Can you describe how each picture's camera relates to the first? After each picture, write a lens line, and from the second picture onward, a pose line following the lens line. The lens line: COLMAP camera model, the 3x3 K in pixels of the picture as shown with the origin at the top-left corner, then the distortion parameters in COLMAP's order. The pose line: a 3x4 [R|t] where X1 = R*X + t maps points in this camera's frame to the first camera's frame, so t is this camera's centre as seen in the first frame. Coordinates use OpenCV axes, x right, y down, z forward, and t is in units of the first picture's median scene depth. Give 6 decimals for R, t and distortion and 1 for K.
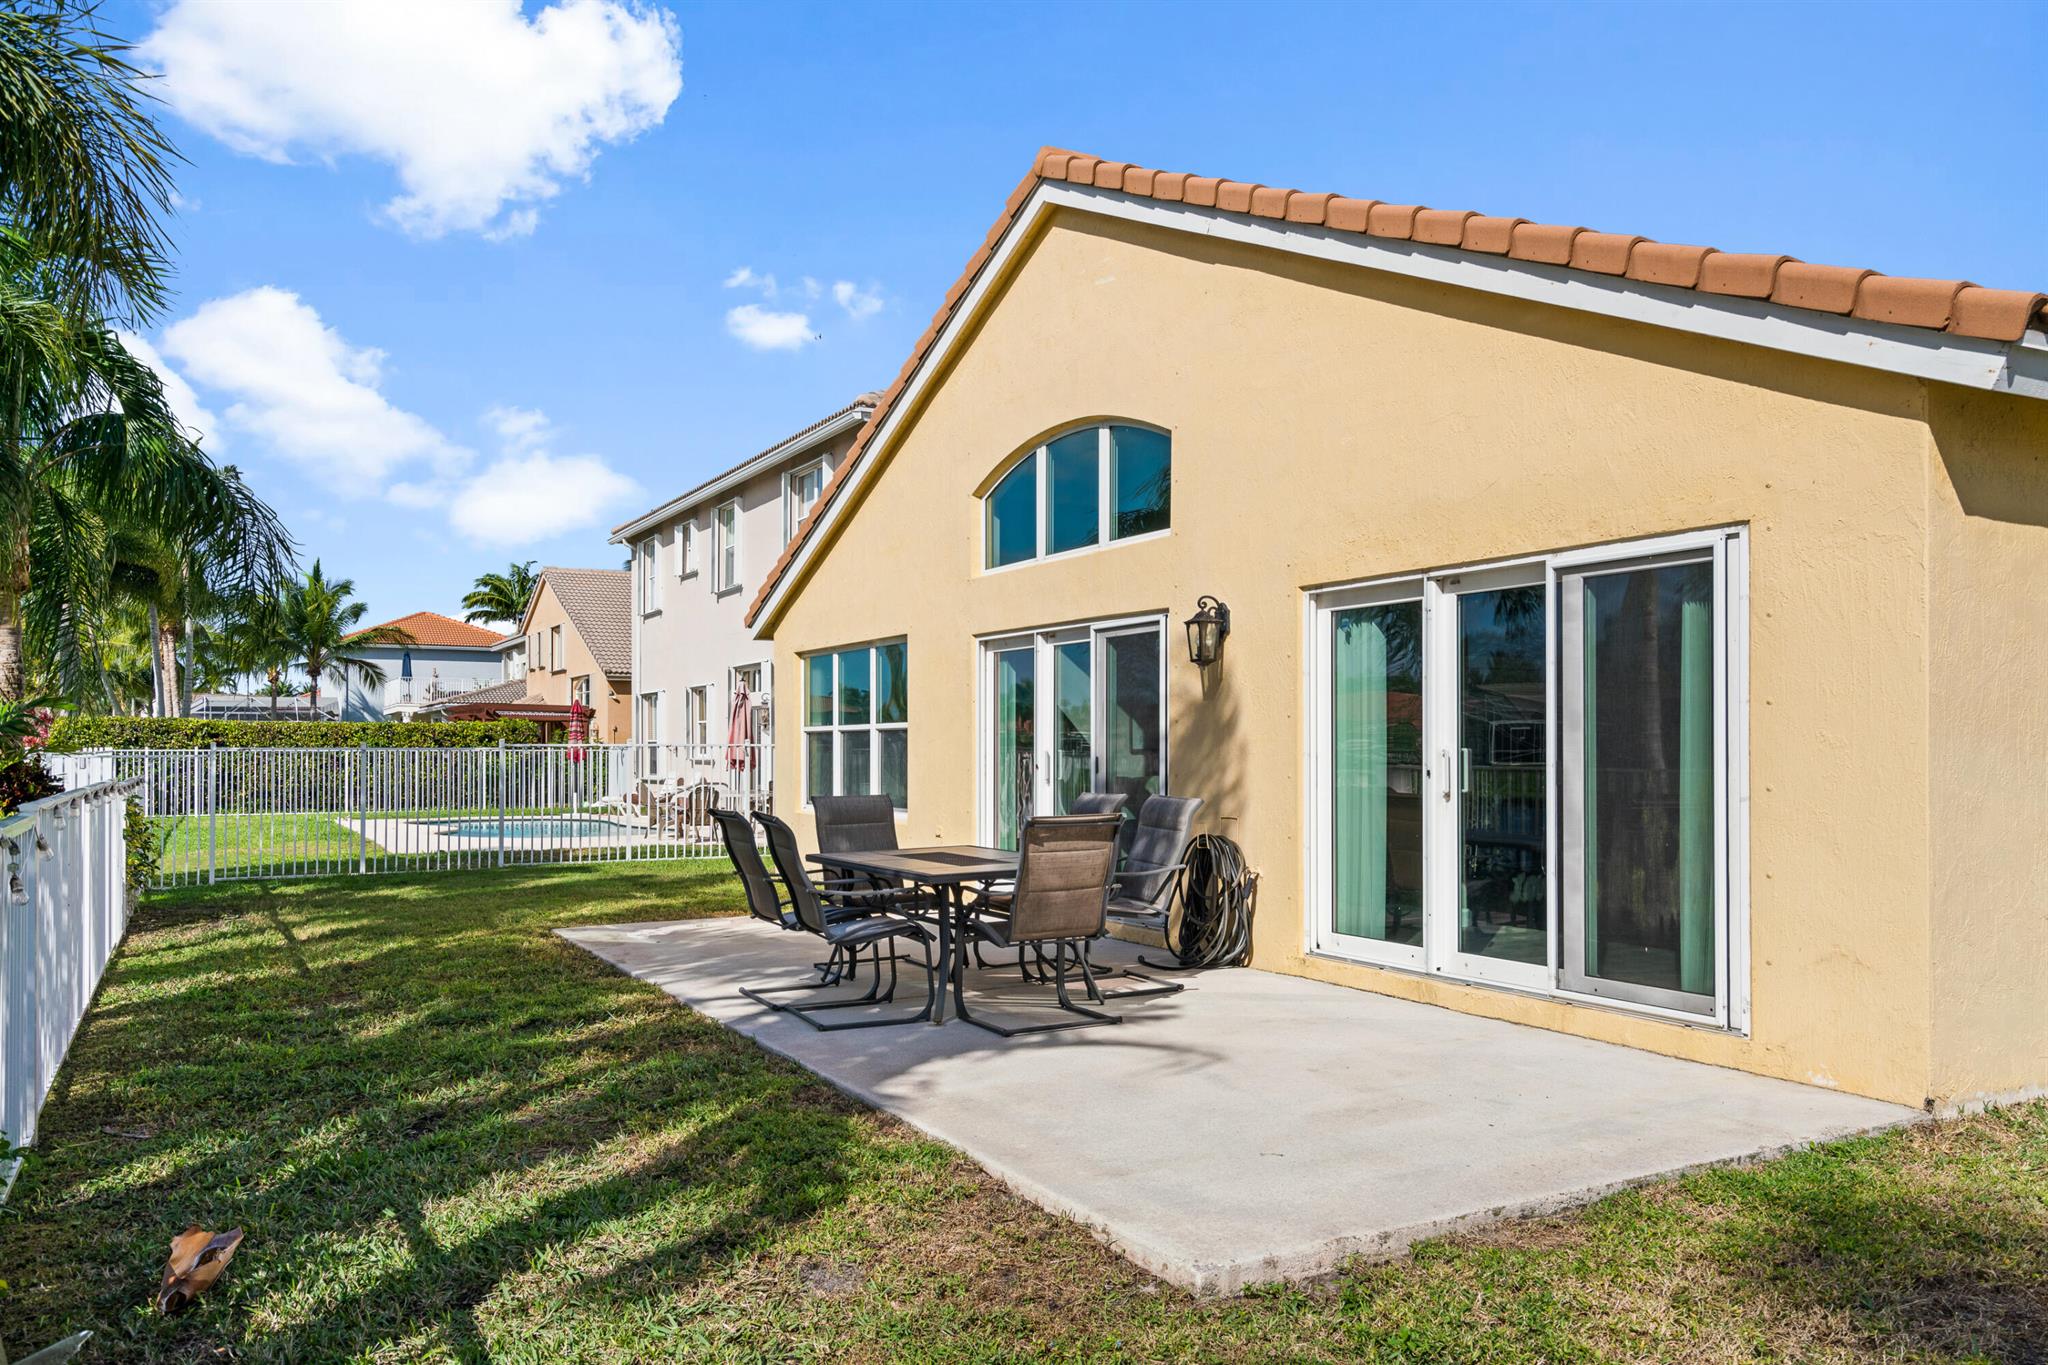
lens RADIAL K [[1528.2, 0, 1034.1], [0, 1528.2, 752.3], [0, 0, 1]] dist [0.009276, 0.002257]
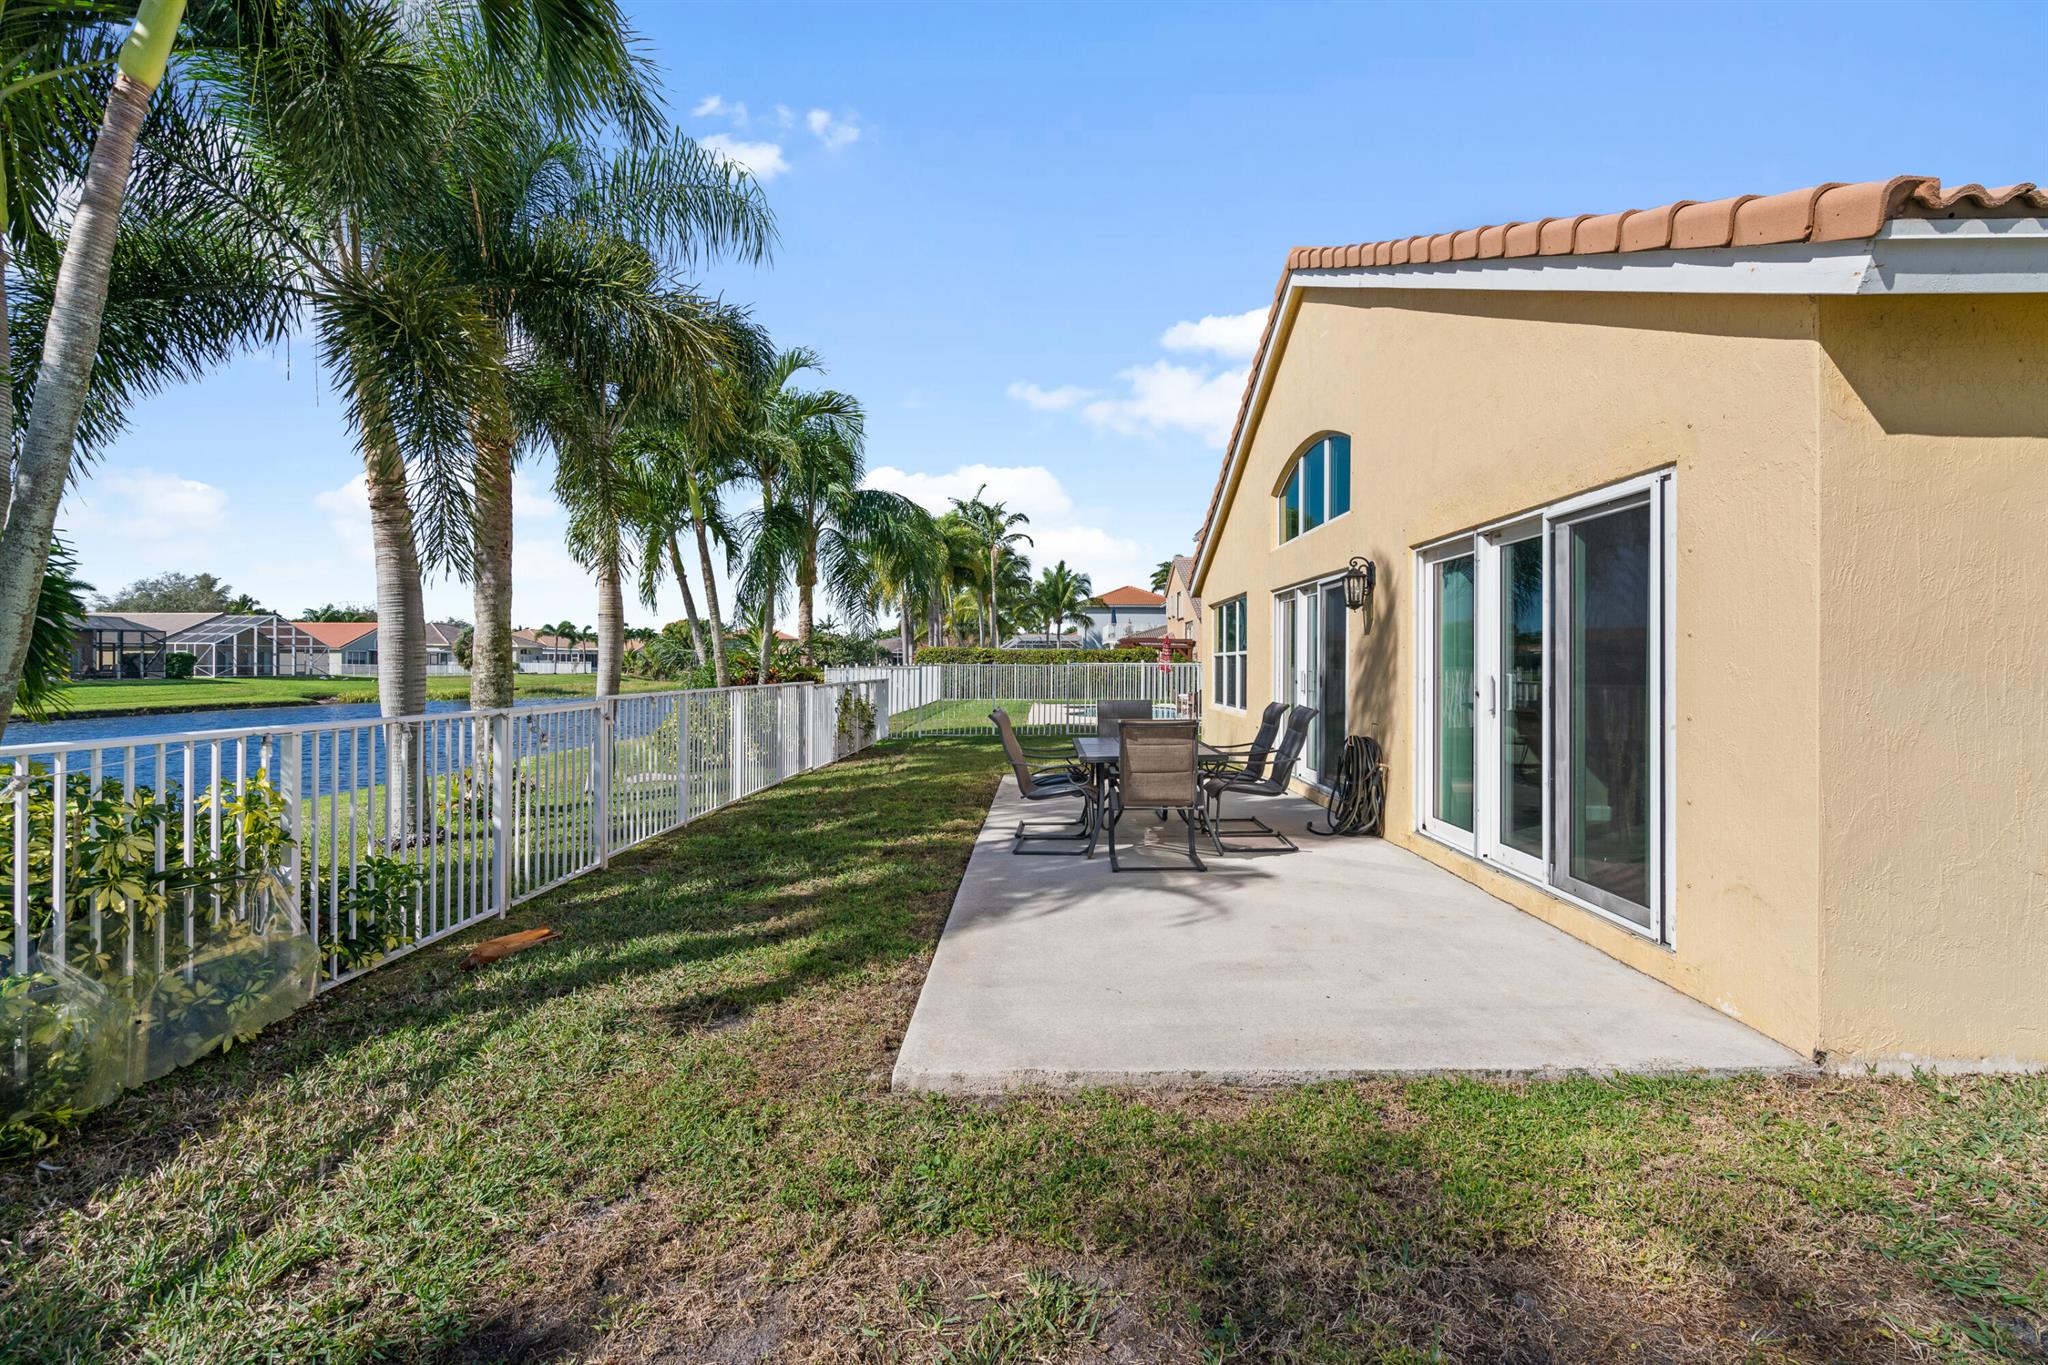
lens RADIAL K [[924.4, 0, 1047.8], [0, 924.4, 667.1], [0, 0, 1]] dist [-0.000514, 0.000382]
pose [[0.870850, 0.004607, -0.491527, 0.396980], [-0.003731, 0.999989, 0.002762, -0.010621], [0.491534, -0.000572, 0.870858, 0.234612]]
